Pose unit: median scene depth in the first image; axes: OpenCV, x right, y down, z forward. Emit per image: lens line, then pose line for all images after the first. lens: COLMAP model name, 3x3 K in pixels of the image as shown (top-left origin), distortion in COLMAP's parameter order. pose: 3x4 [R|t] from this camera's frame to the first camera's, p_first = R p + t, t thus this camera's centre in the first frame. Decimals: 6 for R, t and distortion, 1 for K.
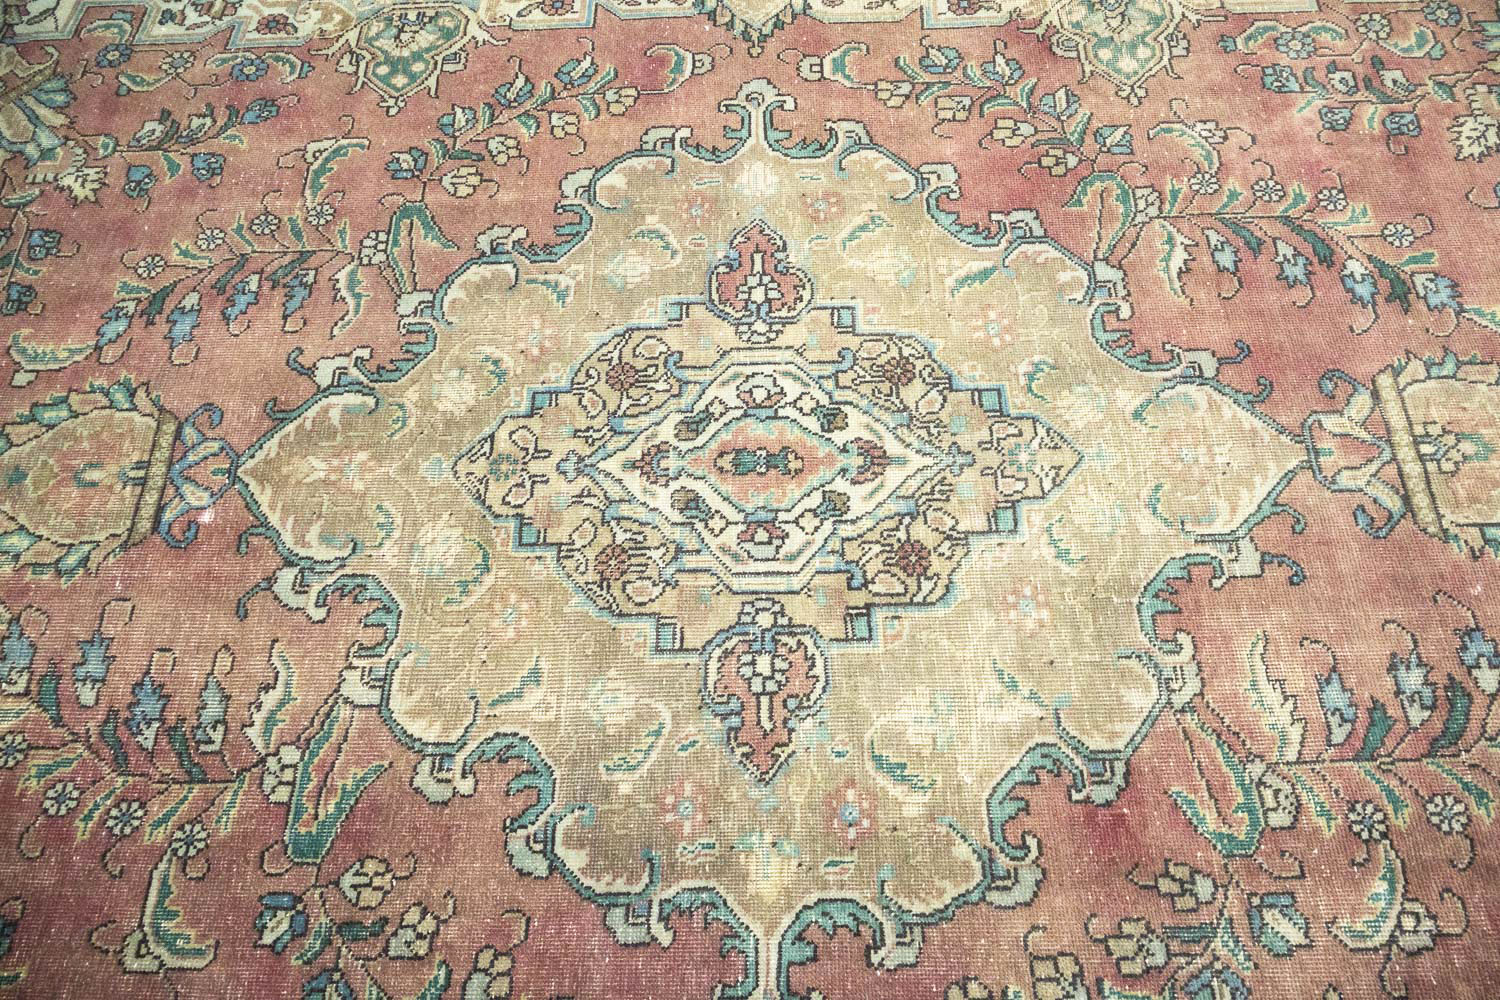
lens RADIAL K [[1244.7, 0, 733.2], [0, 1244.7, 482.4], [0, 0, 1]] dist [-0.007738, 0.013845]
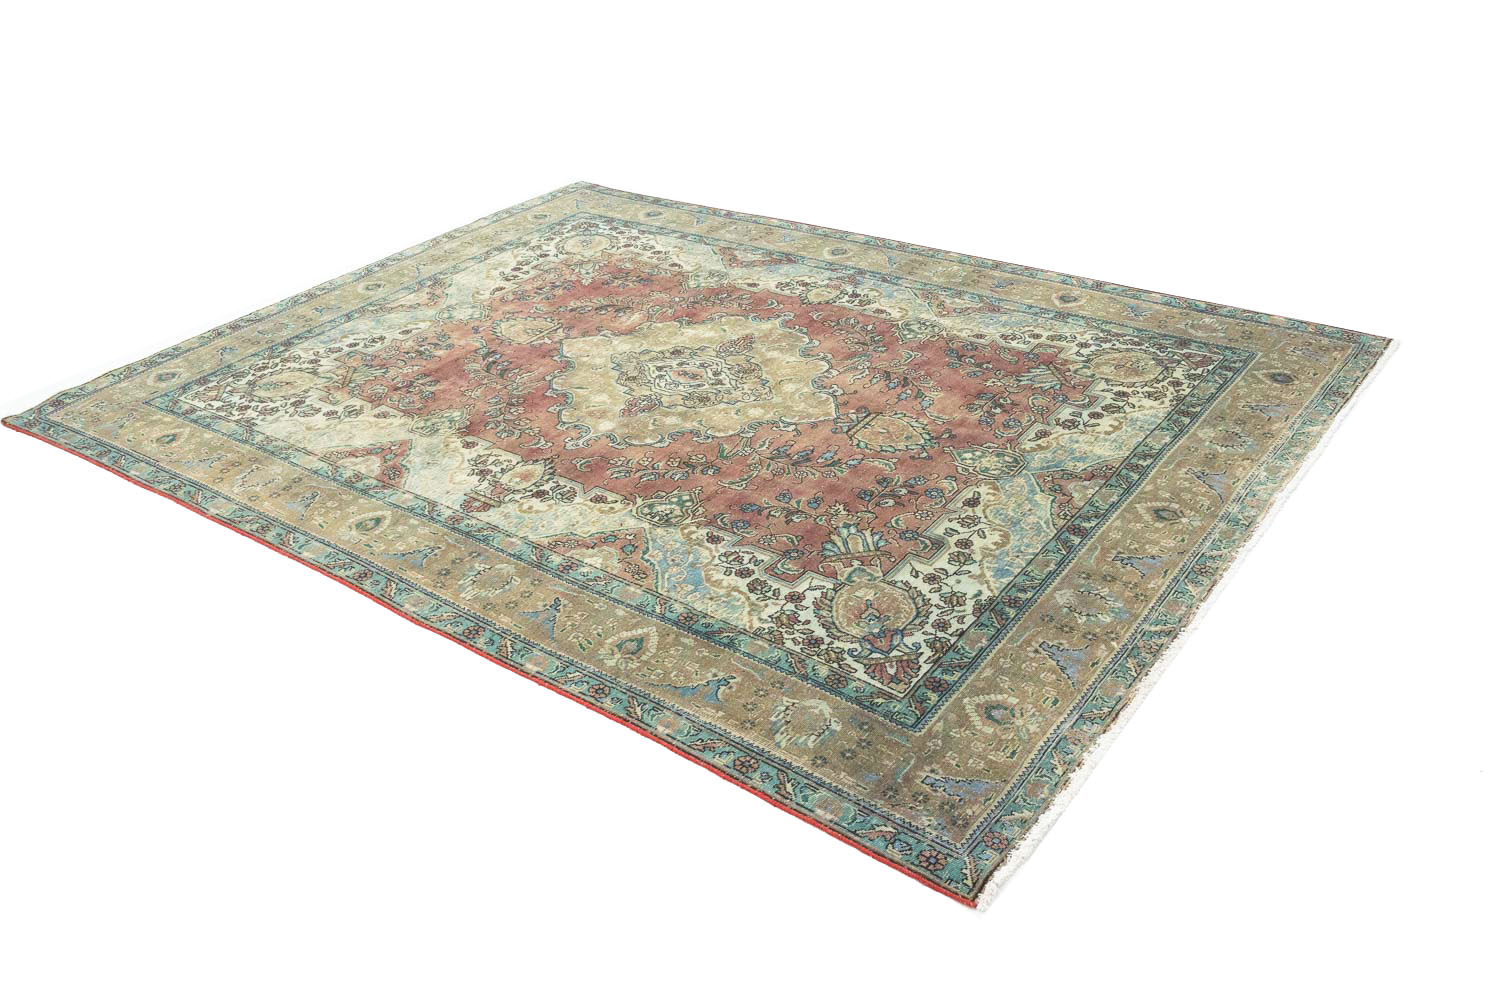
lens RADIAL K [[1244.7, 0, 736.0], [0, 1244.7, 512.9], [0, 0, 1]] dist [-0.007738, 0.013845]
pose [[-0.793025, -0.232144, 0.563224, -1.838972], [0.573658, 0.026564, 0.818664, -2.405060], [-0.205010, 0.972319, 0.112105, 0.951765]]
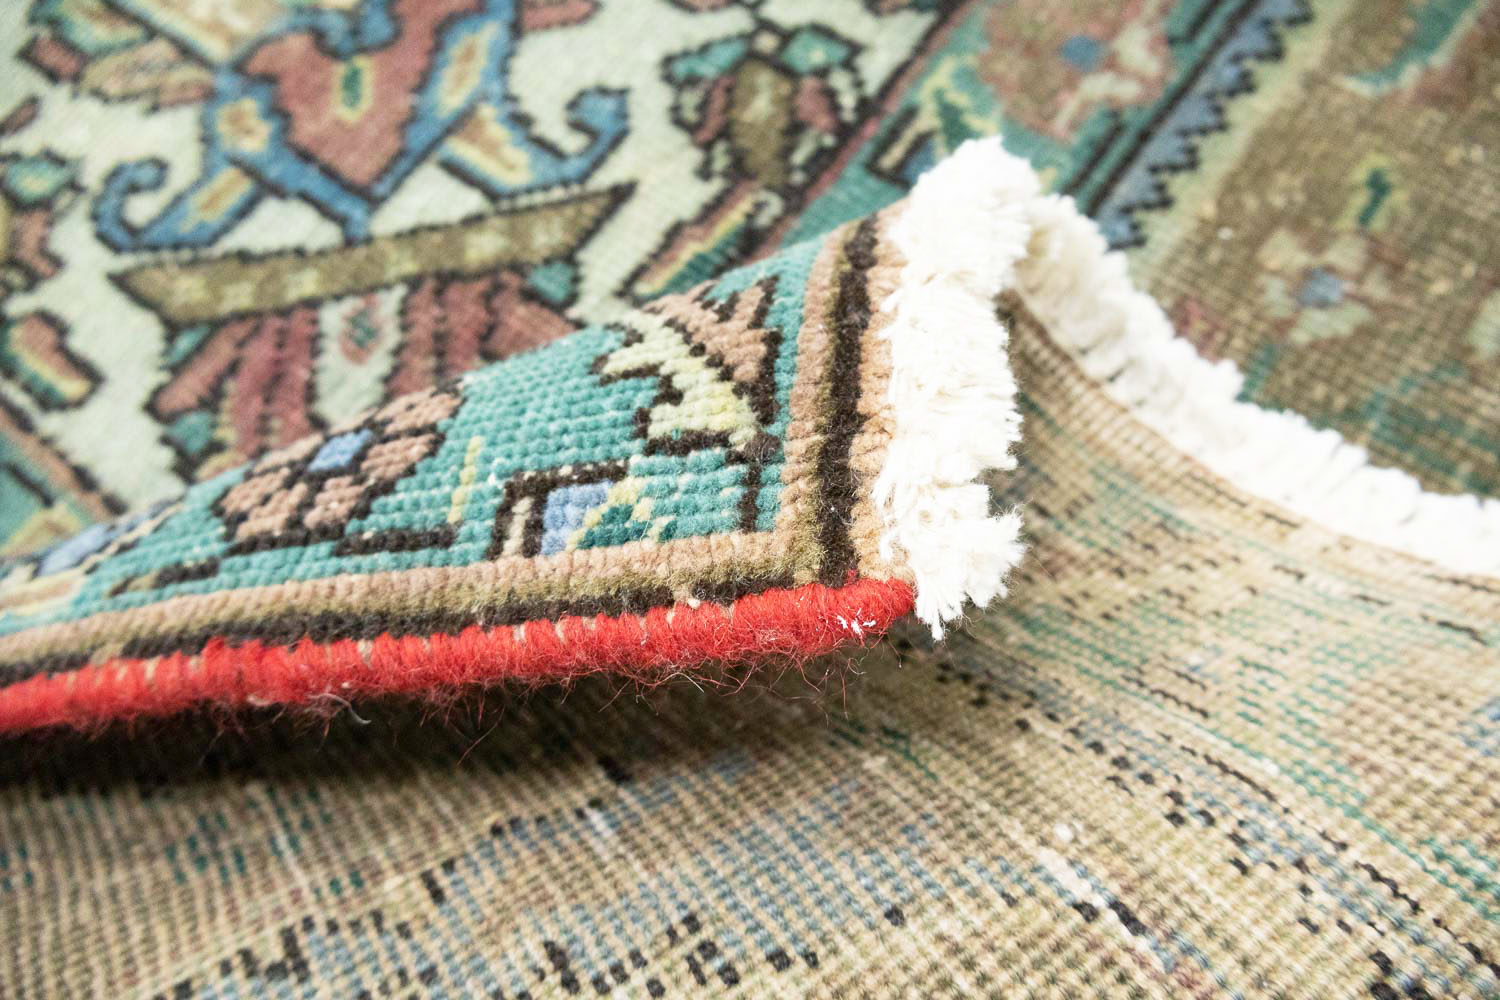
lens RADIAL K [[1244.7, 0, 758.0], [0, 1244.7, 496.8], [0, 0, 1]] dist [-0.007738, 0.013845]
pose [[-0.778767, -0.482775, 0.400563, -1.131569], [0.614471, -0.458523, 0.642013, -0.710677], [-0.126280, 0.746113, 0.653734, 1.220641]]
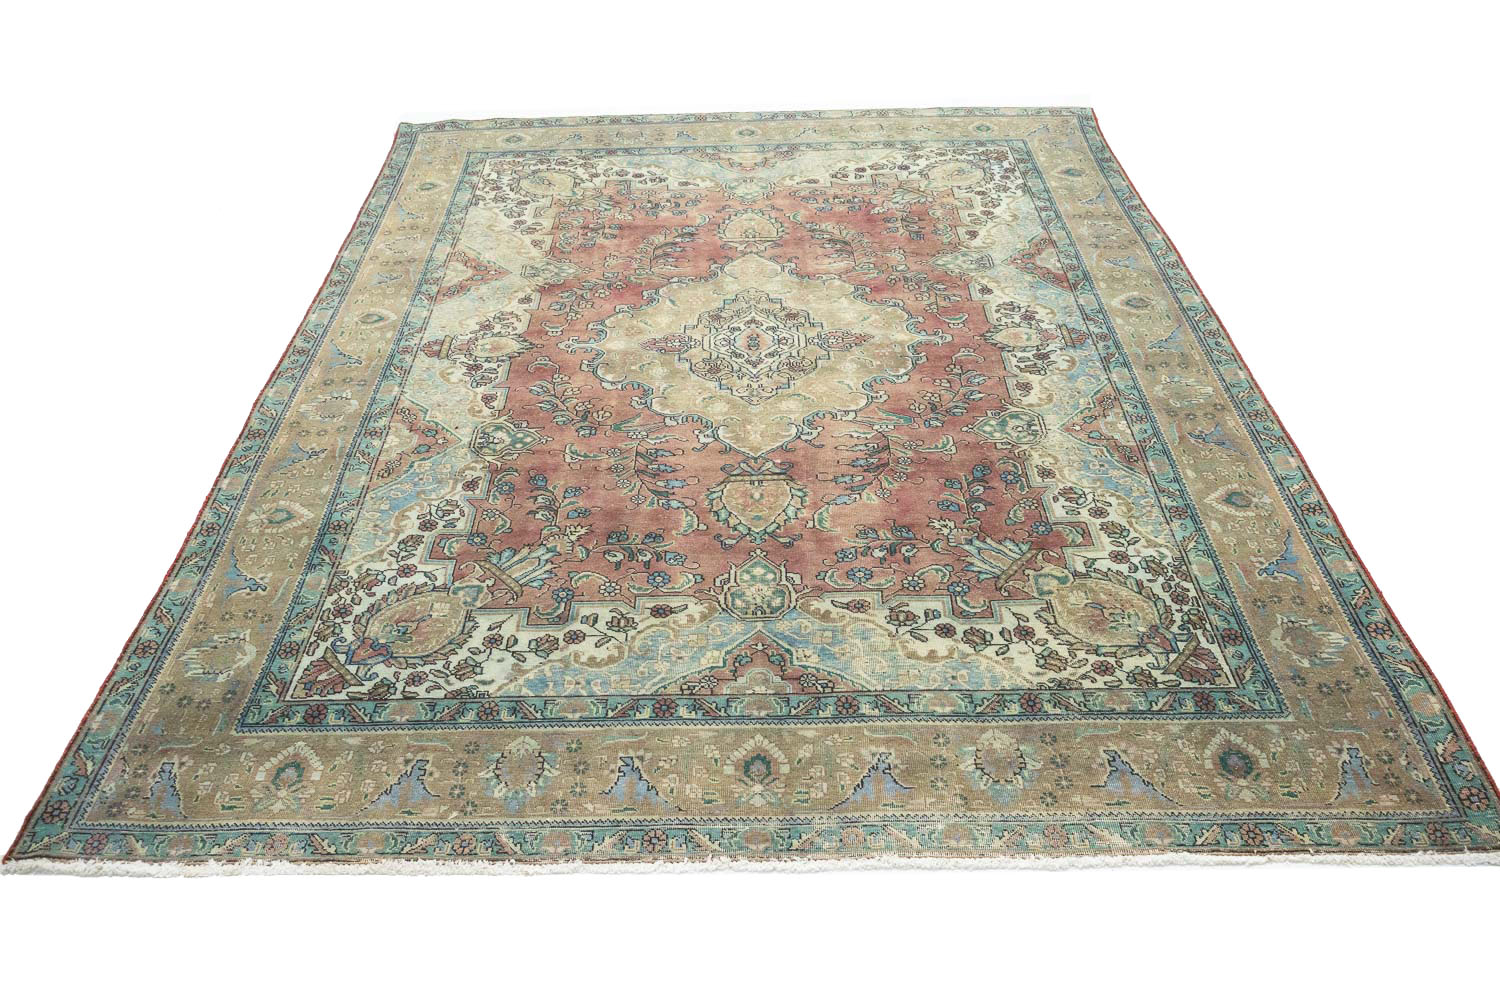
lens RADIAL K [[1244.7, 0, 730.1], [0, 1244.7, 502.2], [0, 0, 1]] dist [-0.007738, 0.013845]
pose [[-0.003624, -0.573534, 0.819174, -2.392864], [0.881028, 0.385684, 0.273929, -0.667853], [-0.473050, 0.722708, 0.503902, -0.098251]]
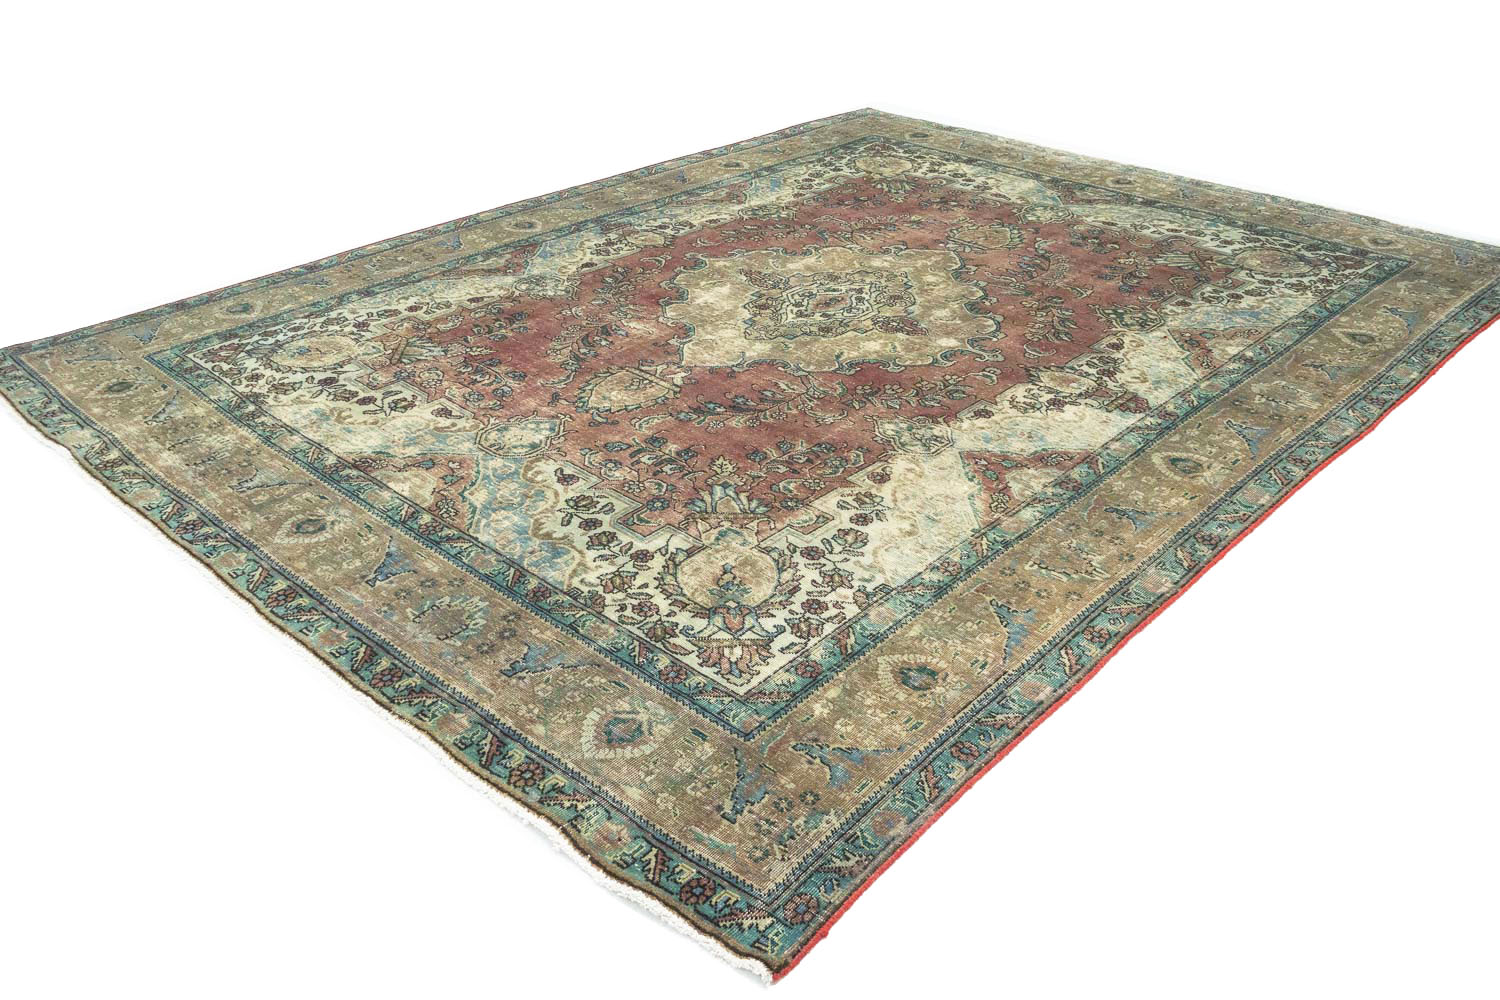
lens RADIAL K [[1244.7, 0, 741.1], [0, 1244.7, 502.4], [0, 0, 1]] dist [-0.007738, 0.013845]
pose [[-0.691405, 0.421244, -0.586951, 1.850815], [-0.606160, 0.103814, 0.788538, -1.906540], [0.393101, 0.900986, 0.183564, 0.814191]]
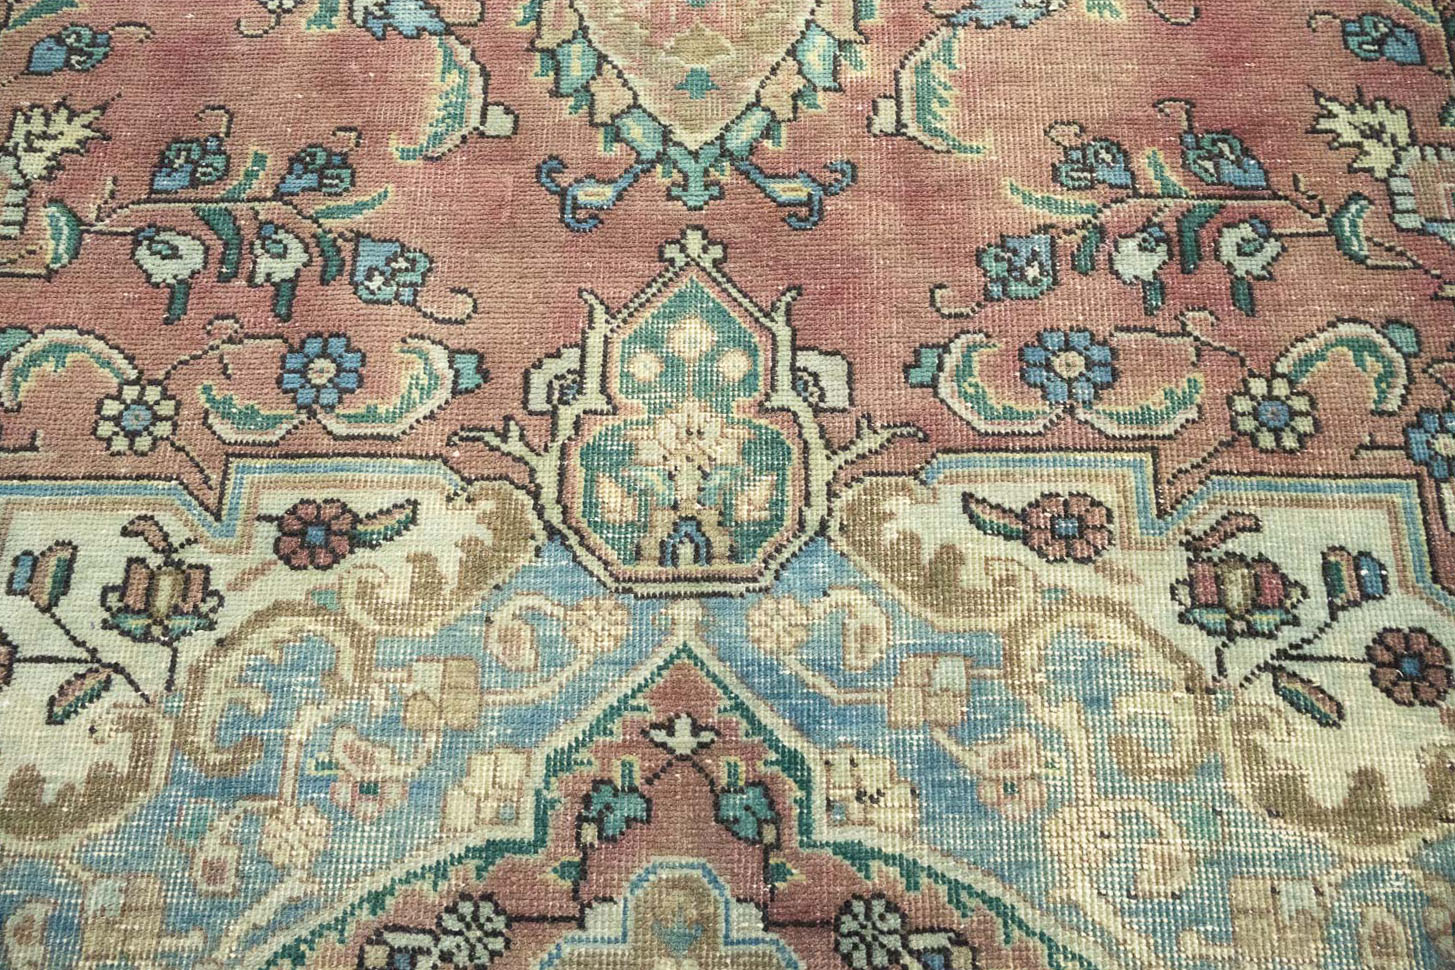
lens RADIAL K [[1207.3, 0, 717.6], [0, 1207.3, 492.3], [0, 0, 1]] dist [-0.007738, 0.013845]
pose [[0.000536, -0.913412, 0.407036, -1.020602], [0.877732, 0.195462, 0.437472, -0.219658], [-0.479152, 0.357034, 0.801835, 0.603425]]
